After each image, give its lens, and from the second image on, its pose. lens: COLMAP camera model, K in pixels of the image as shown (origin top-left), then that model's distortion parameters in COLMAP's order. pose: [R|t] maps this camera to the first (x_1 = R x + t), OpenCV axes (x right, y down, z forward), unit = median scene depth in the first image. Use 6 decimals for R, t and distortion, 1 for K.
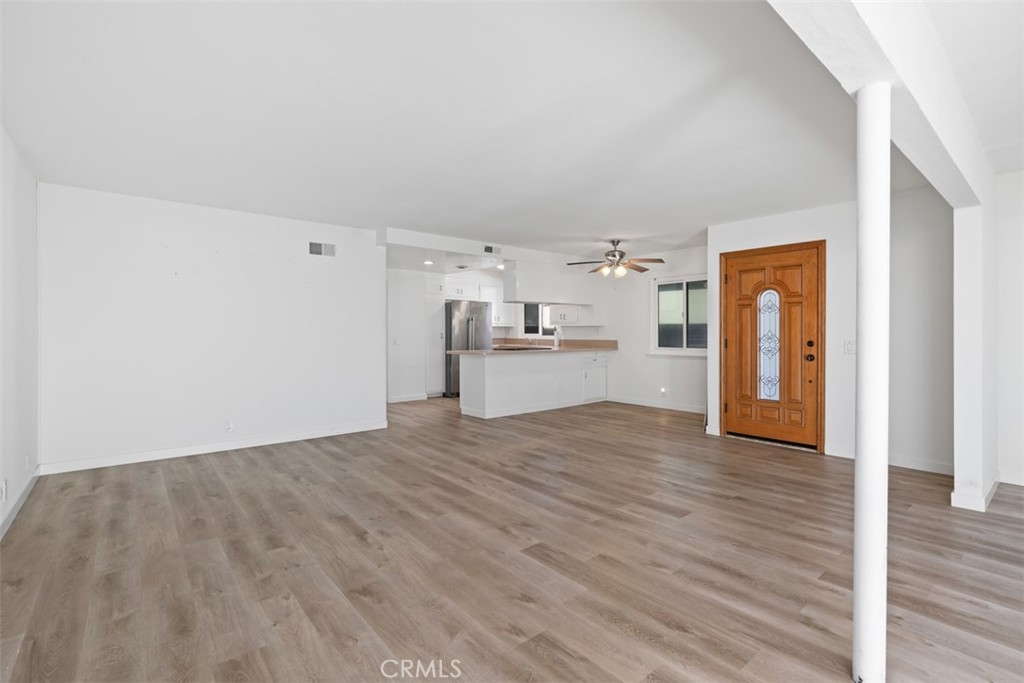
lens RADIAL K [[463.5, 0, 508.9], [0, 463.5, 340.1], [0, 0, 1]] dist [0.000408, 0.000008]
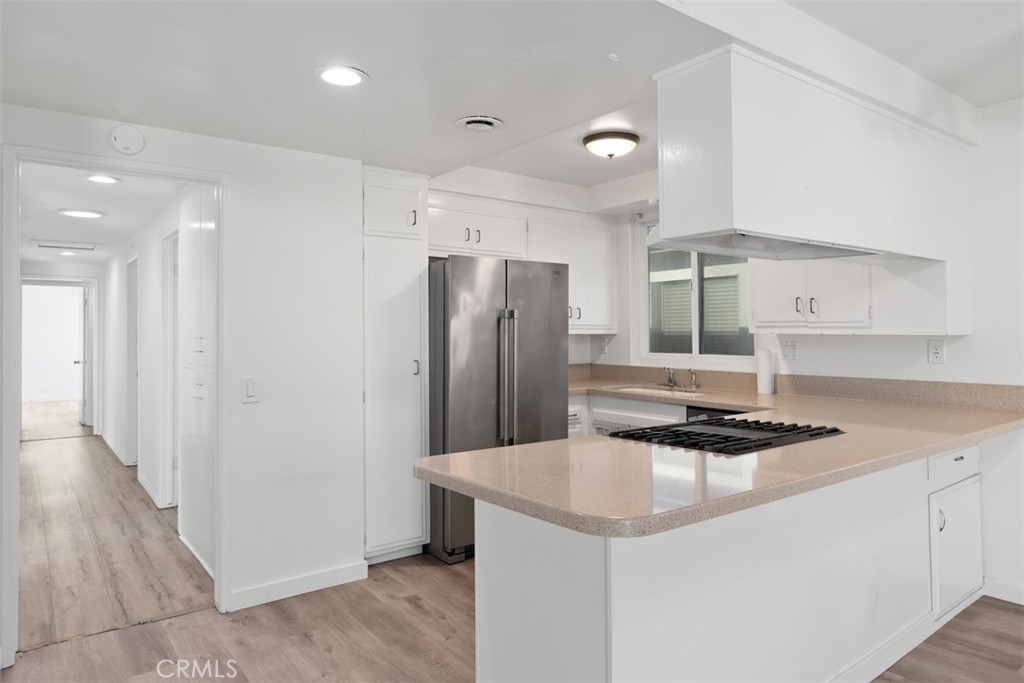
lens RADIAL K [[644.2, 0, 513.6], [0, 644.2, 336.3], [0, 0, 1]] dist [-0.002336, -0.000362]
pose [[0.999574, -0.002946, -0.029020, -0.065128], [0.002934, 0.999996, -0.000441, -0.030033], [0.029021, 0.000355, 0.999579, 0.553657]]
